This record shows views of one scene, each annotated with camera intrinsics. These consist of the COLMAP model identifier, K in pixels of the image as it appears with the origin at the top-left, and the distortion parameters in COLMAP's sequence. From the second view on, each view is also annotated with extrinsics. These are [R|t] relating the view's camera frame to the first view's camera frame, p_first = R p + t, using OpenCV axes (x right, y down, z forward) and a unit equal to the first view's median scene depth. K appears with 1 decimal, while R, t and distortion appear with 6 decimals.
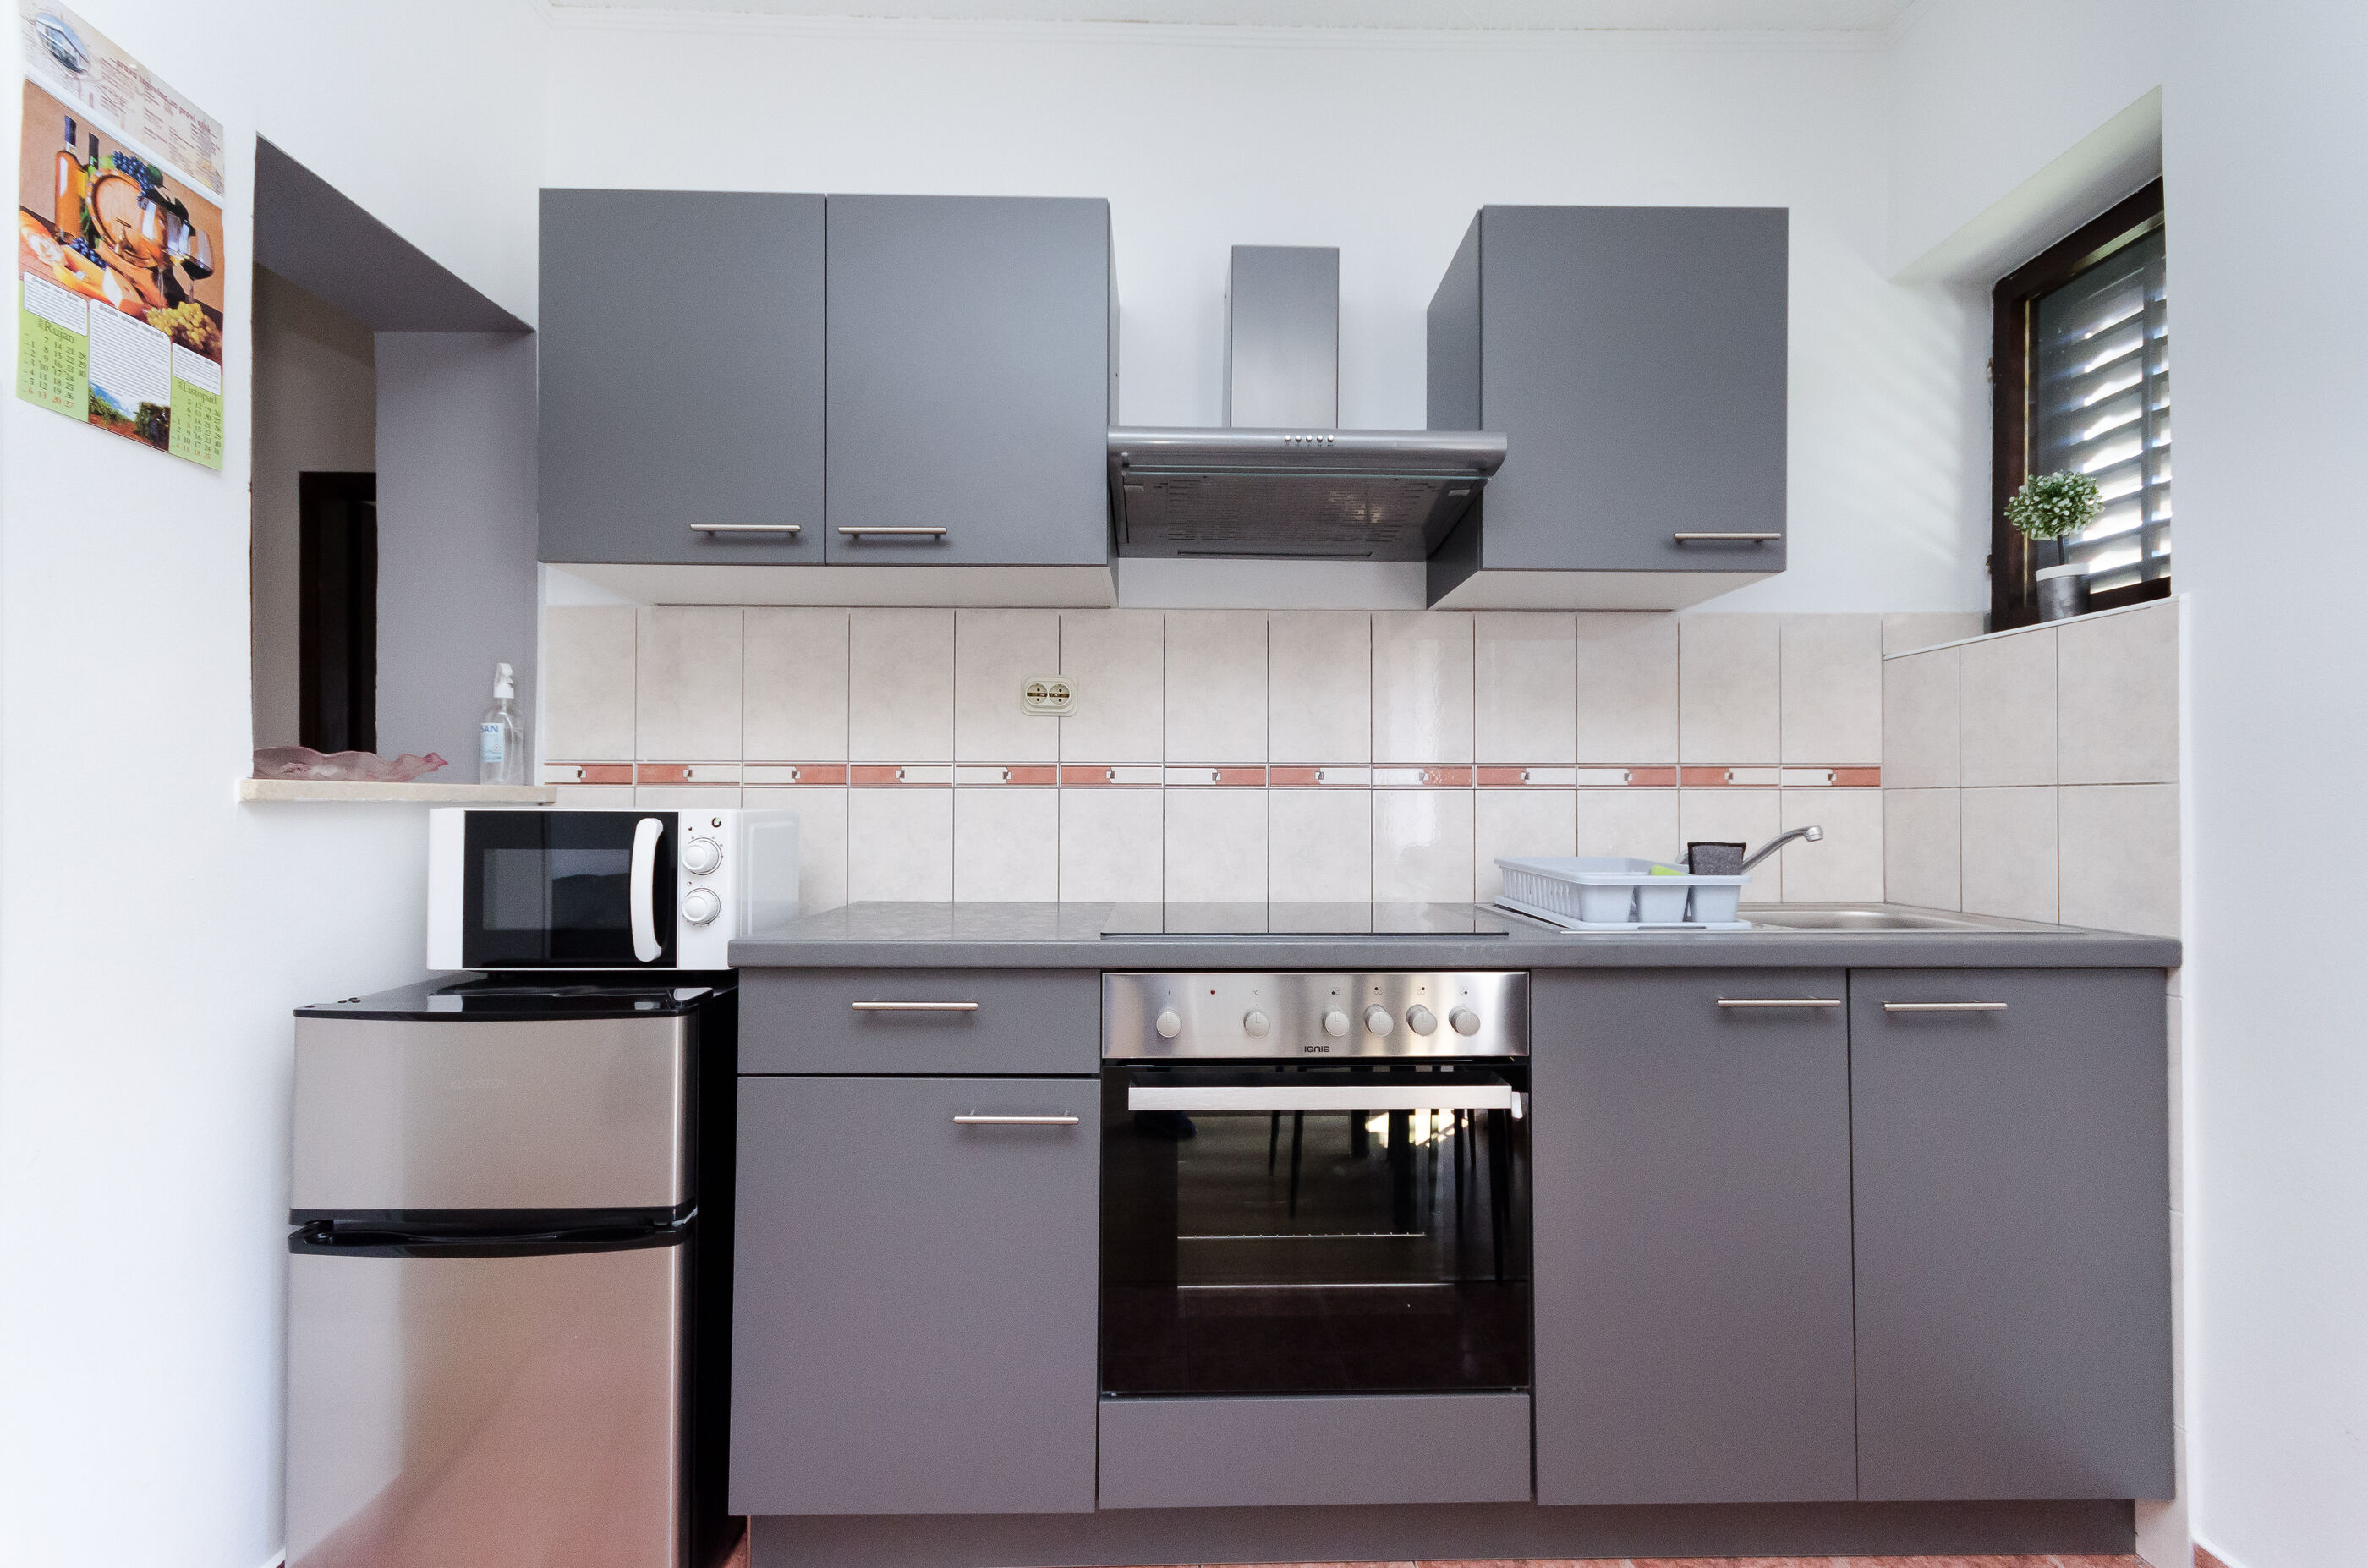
lens RADIAL K [[1081.7, 0, 1186.3], [0, 1081.7, 787.2], [0, 0, 1]] dist [-0.002055, 0.000022]
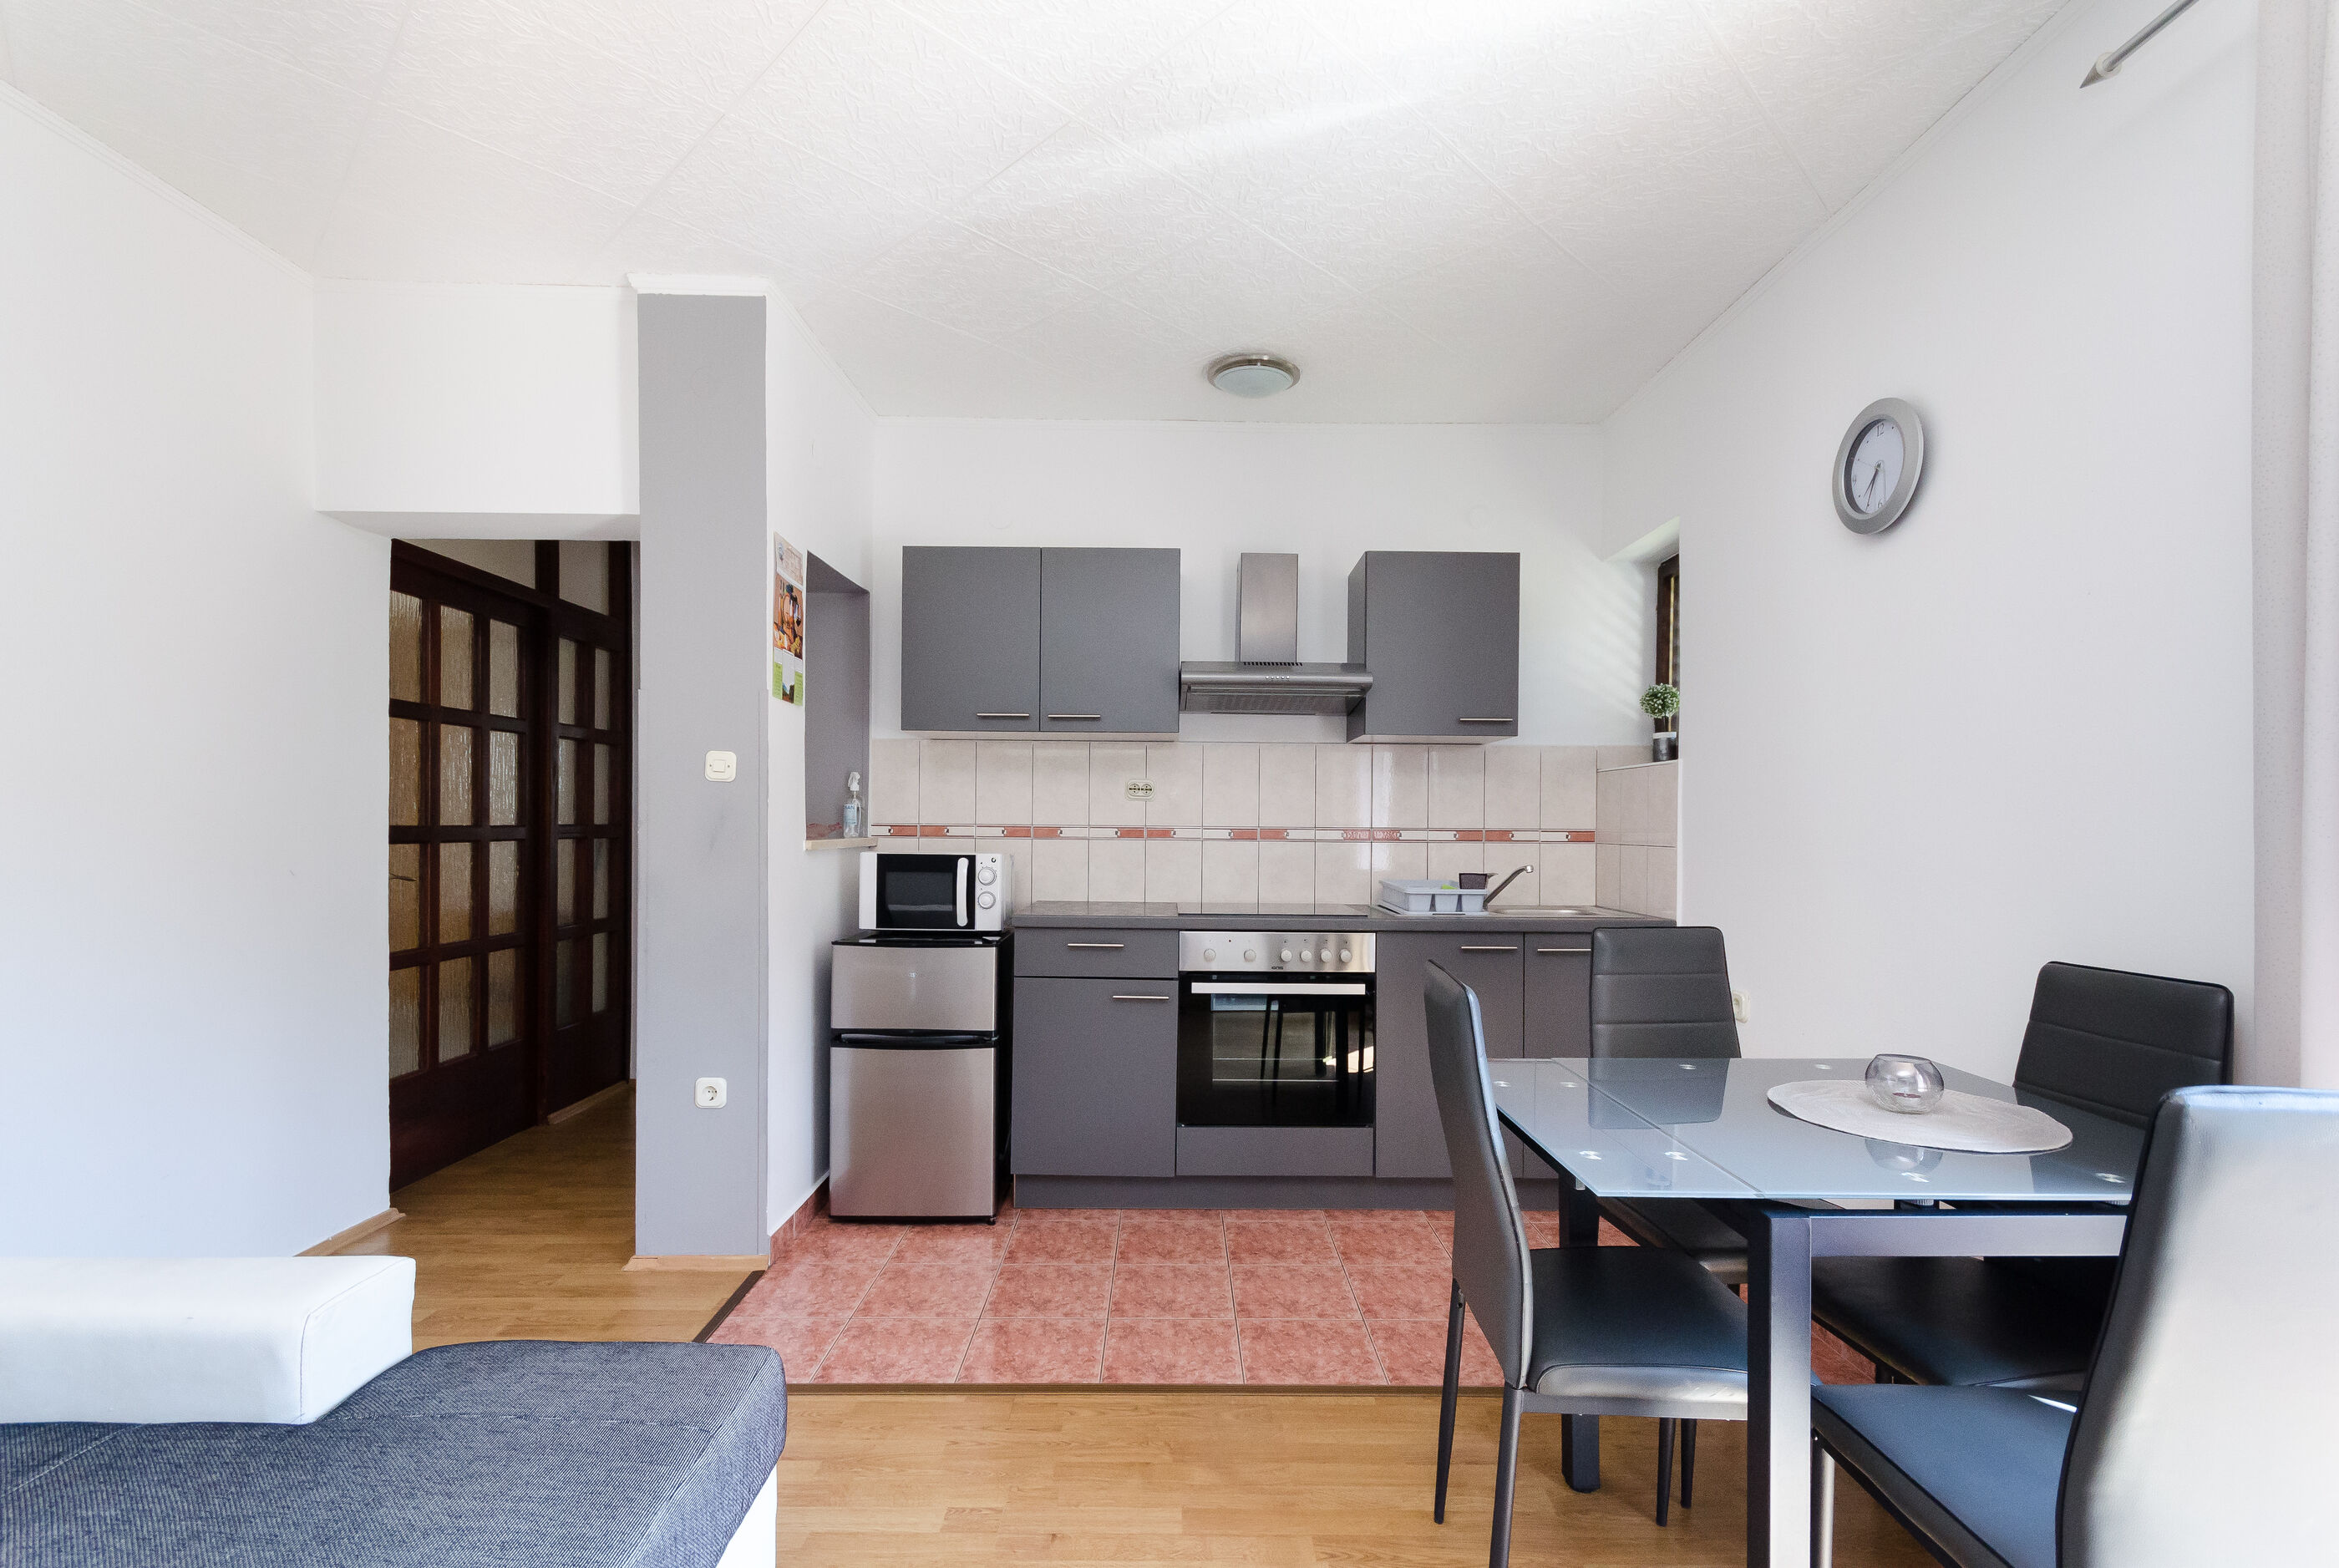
lens RADIAL K [[1378.8, 0, 1206.1], [0, 1378.8, 706.0], [0, 0, 1]] dist [-0.033179, -0.000465]
pose [[0.999781, 0.010127, 0.018310, -0.067696], [-0.009022, 0.998189, -0.059483, -0.100202], [-0.018879, 0.059305, 0.998061, -1.540935]]
